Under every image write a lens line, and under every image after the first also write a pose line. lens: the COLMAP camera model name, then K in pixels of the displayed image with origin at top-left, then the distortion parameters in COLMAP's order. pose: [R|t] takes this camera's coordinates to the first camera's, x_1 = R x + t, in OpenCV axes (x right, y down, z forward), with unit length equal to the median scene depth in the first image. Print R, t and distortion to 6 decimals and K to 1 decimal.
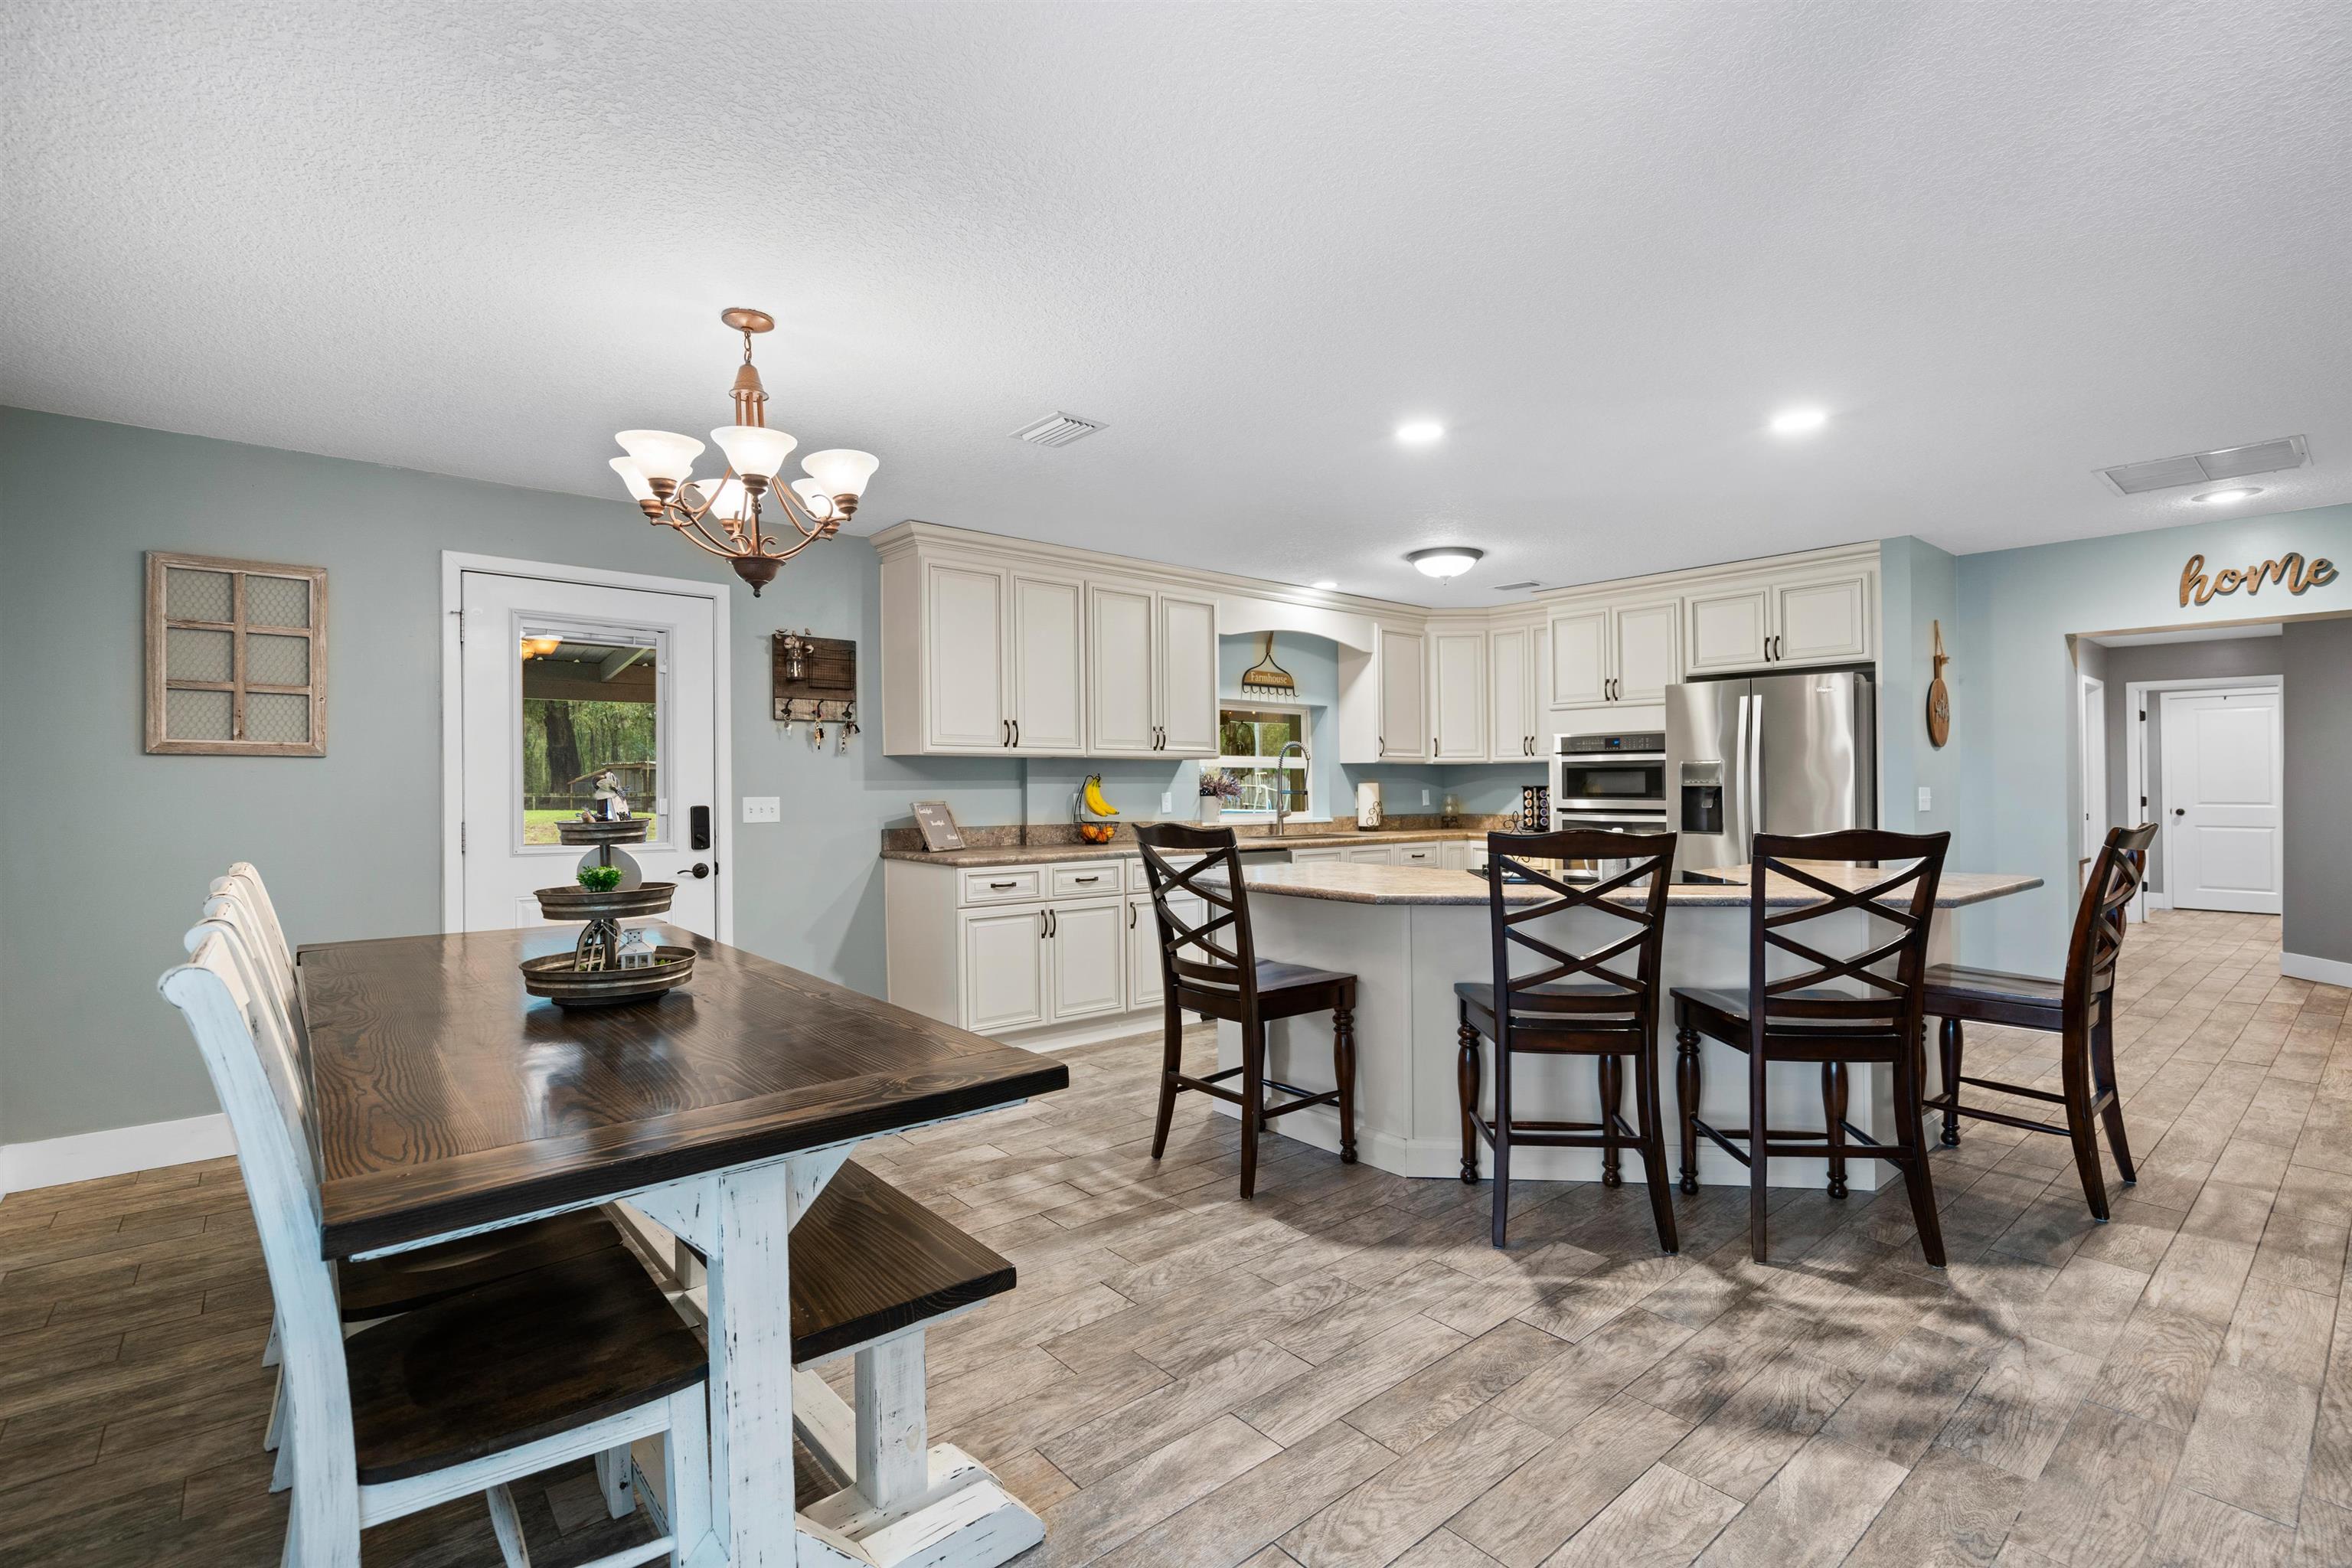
lens RADIAL K [[1068.6, 0, 1176.0], [0, 1068.6, 784.0], [0, 0, 1]] dist [-0.002261, 0.000000]
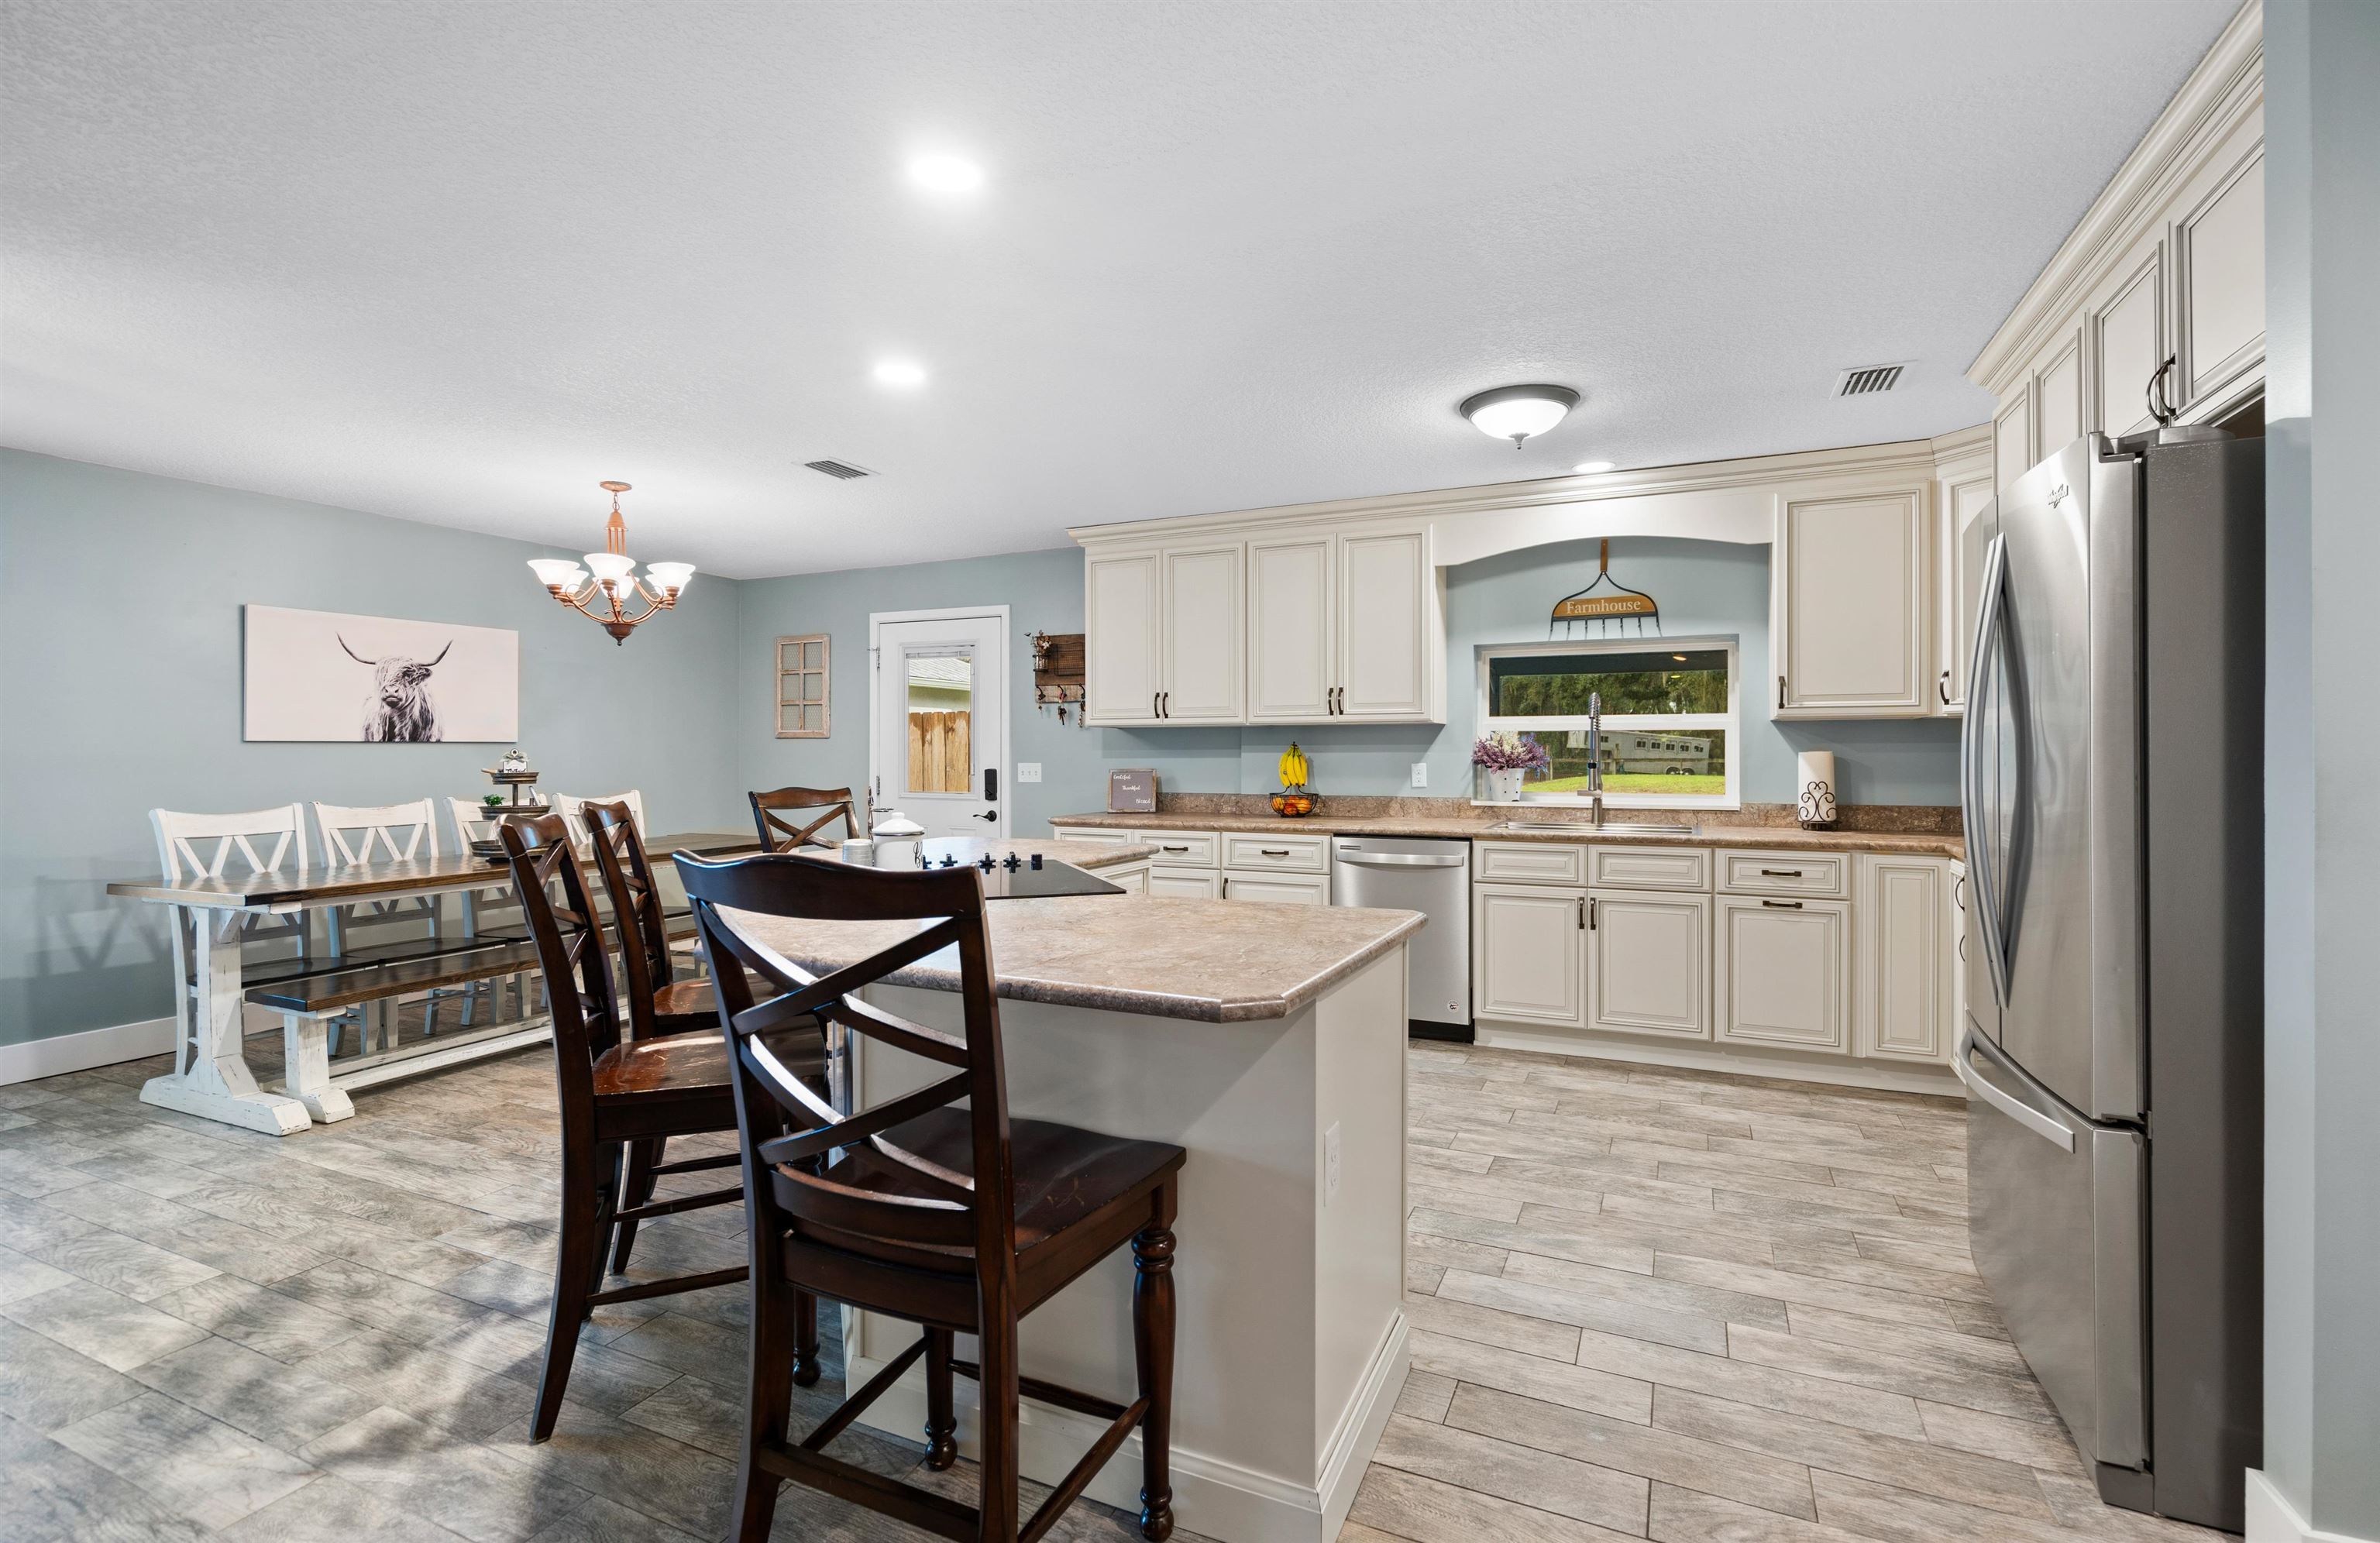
lens RADIAL K [[1061.3, 0, 1190.0], [0, 1061.3, 771.5], [0, 0, 1]] dist [0.000733, -0.000146]
pose [[0.424241, 0.018335, -0.905364, 0.909560], [0.002978, 0.999761, 0.021642, -0.005254], [0.905544, -0.011877, 0.424085, 0.650495]]
